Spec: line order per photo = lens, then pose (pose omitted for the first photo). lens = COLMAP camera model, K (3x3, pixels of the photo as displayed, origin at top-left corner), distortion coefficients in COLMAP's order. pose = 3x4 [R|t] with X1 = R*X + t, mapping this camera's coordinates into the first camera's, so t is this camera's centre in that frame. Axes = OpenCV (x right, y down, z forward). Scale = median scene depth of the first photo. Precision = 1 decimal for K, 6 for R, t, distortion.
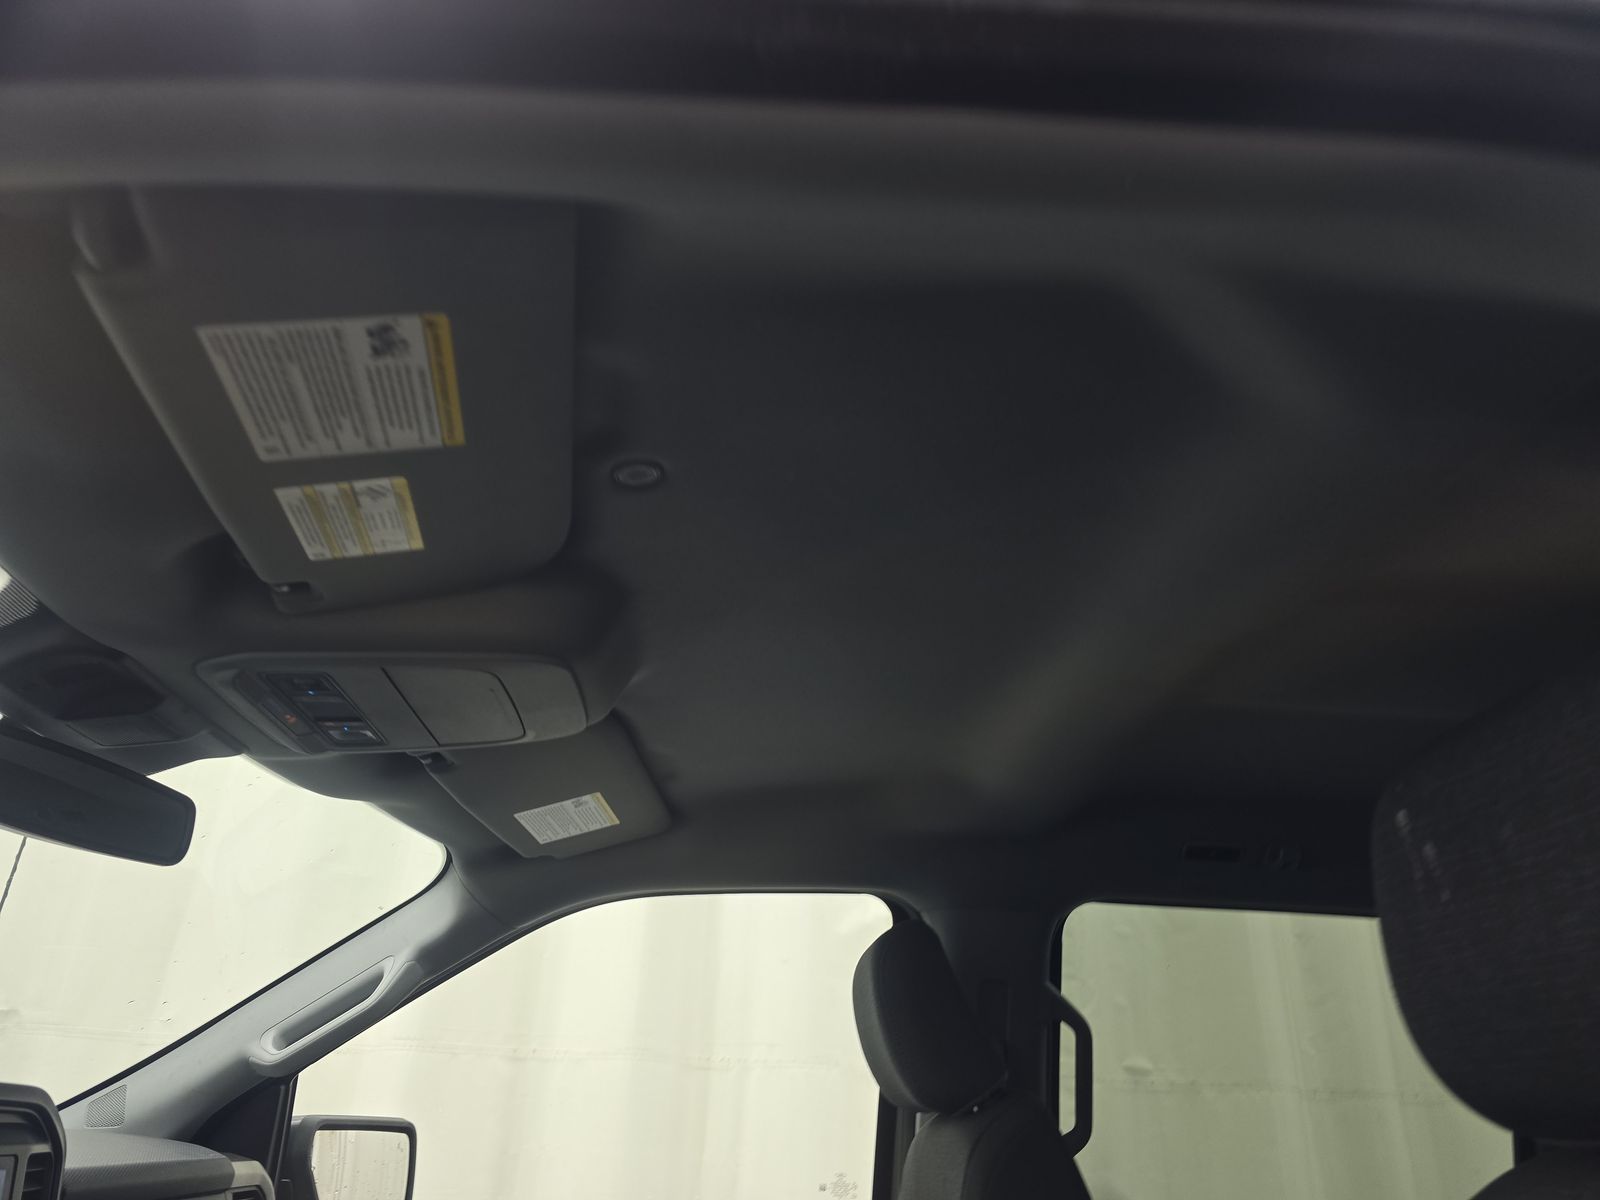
lens RADIAL K [[1059.4, 0, 810.9], [0, 1059.4, 603.9], [0, 0, 1]] dist [0.059745, -0.054923]
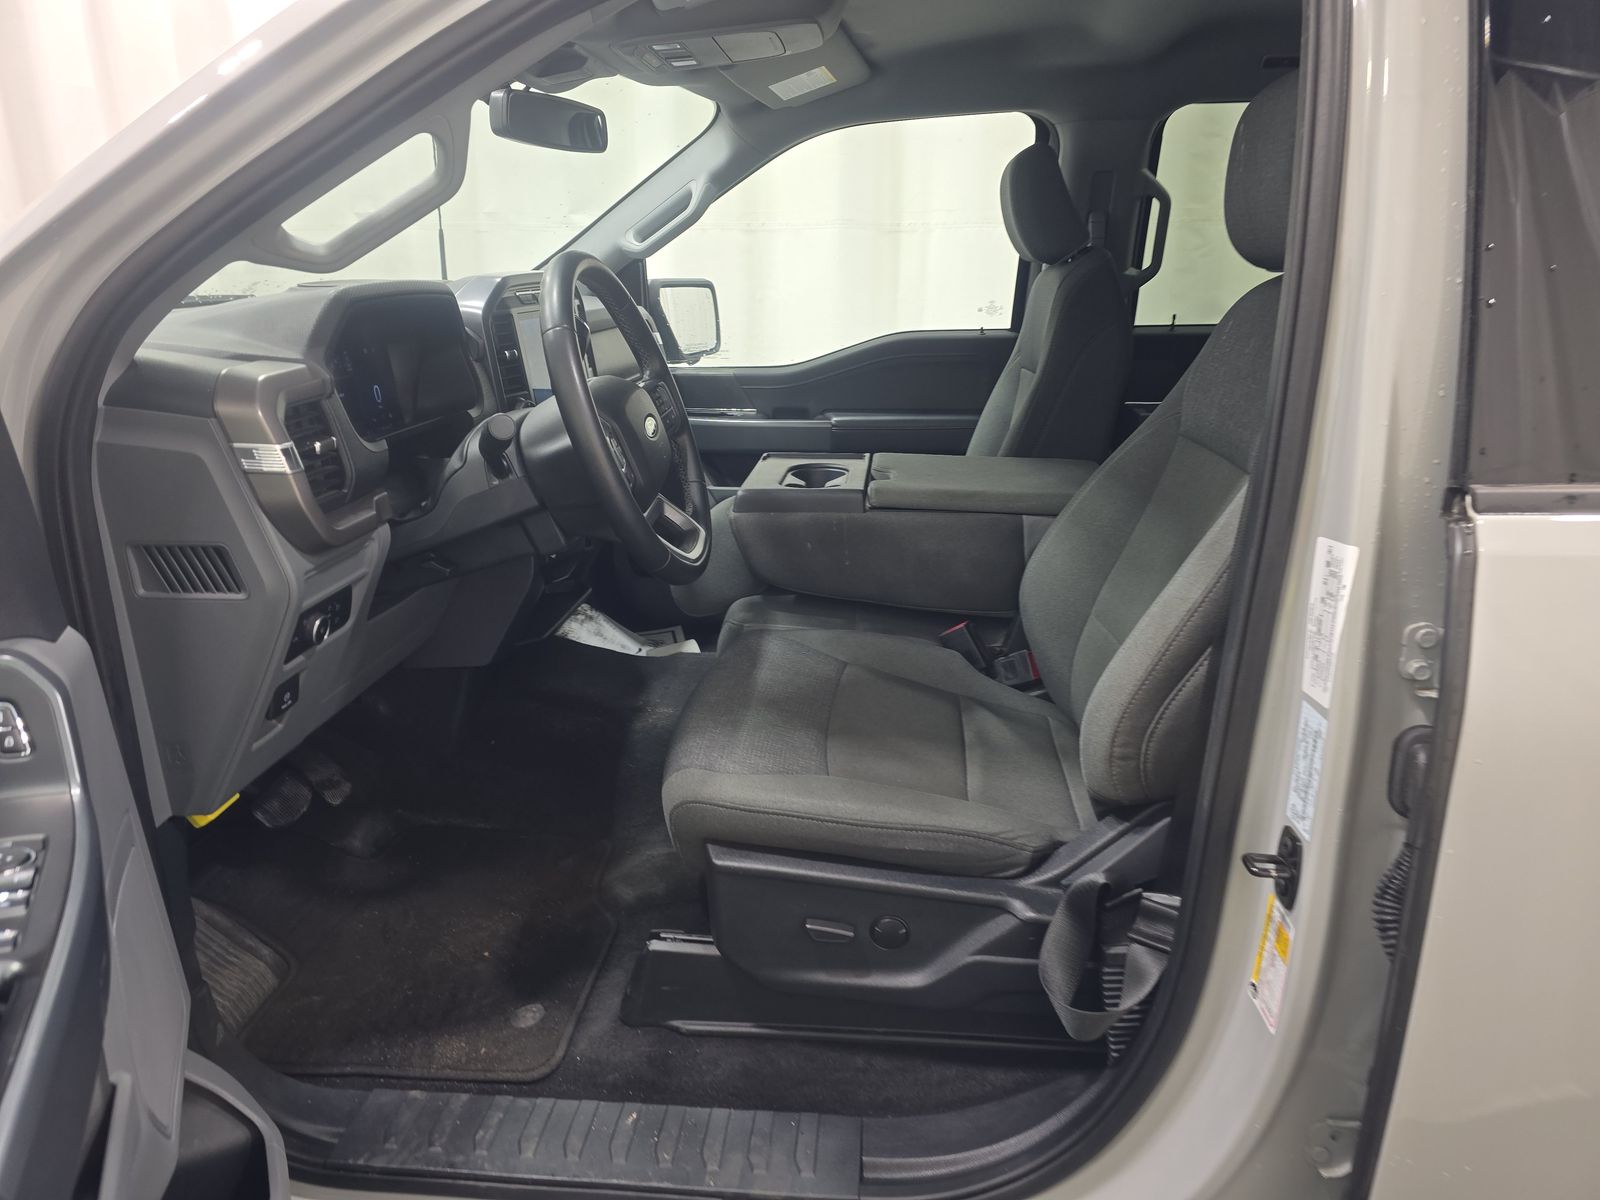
lens RADIAL K [[1059.4, 0, 810.9], [0, 1059.4, 603.9], [0, 0, 1]] dist [0.059745, -0.054923]
pose [[0.986444, 0.009419, -0.163828, 0.025854], [0.105798, 0.726653, 0.678809, -0.245432], [0.125440, -0.686940, 0.715806, -0.475840]]
